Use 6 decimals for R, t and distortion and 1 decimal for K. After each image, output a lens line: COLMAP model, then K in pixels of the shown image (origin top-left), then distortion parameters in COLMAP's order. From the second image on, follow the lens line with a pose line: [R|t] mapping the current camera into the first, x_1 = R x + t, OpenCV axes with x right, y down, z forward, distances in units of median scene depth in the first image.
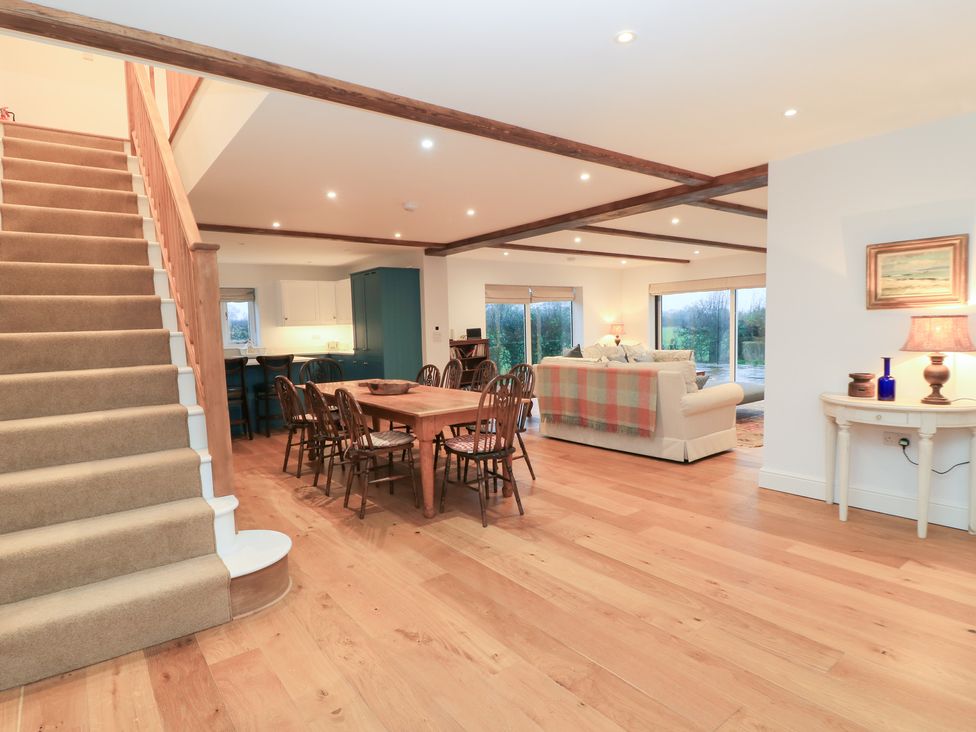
lens RADIAL K [[562.8, 0, 488.0], [0, 562.8, 366.0], [0, 0, 1]] dist [-0.001268, -0.011145]
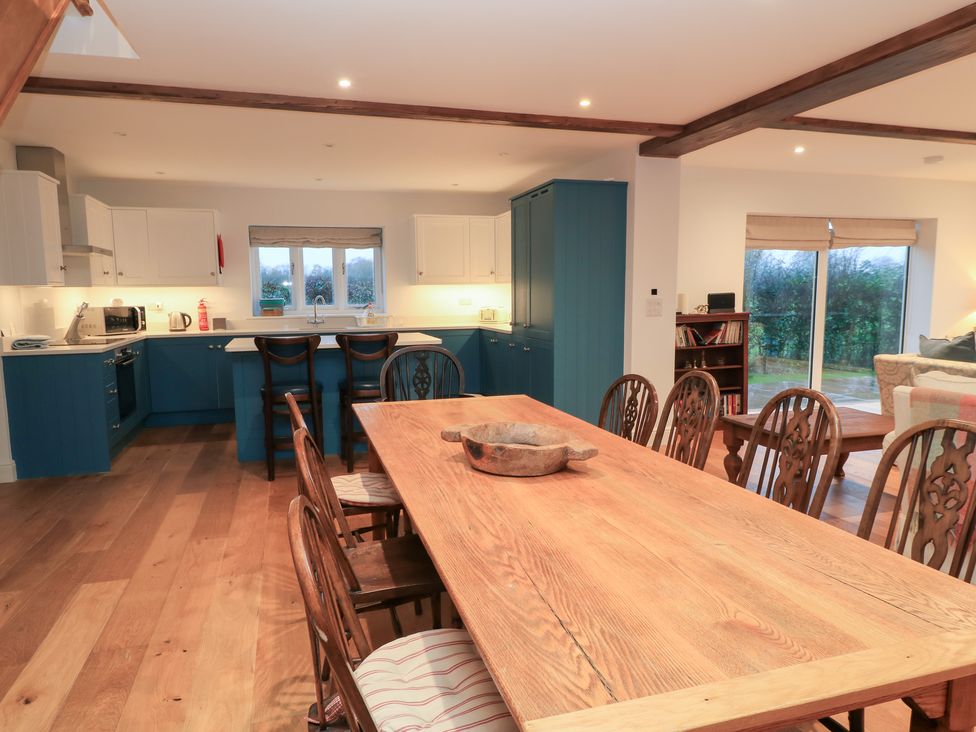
lens RADIAL K [[636.3, 0, 488.0], [0, 636.3, 366.0], [0, 0, 1]] dist [-0.003685, -0.025253]
pose [[0.942445, 0.056935, -0.329479, -0.033570], [-0.040023, 0.997520, 0.057893, -0.023311], [0.331958, -0.041374, 0.942386, 0.345001]]
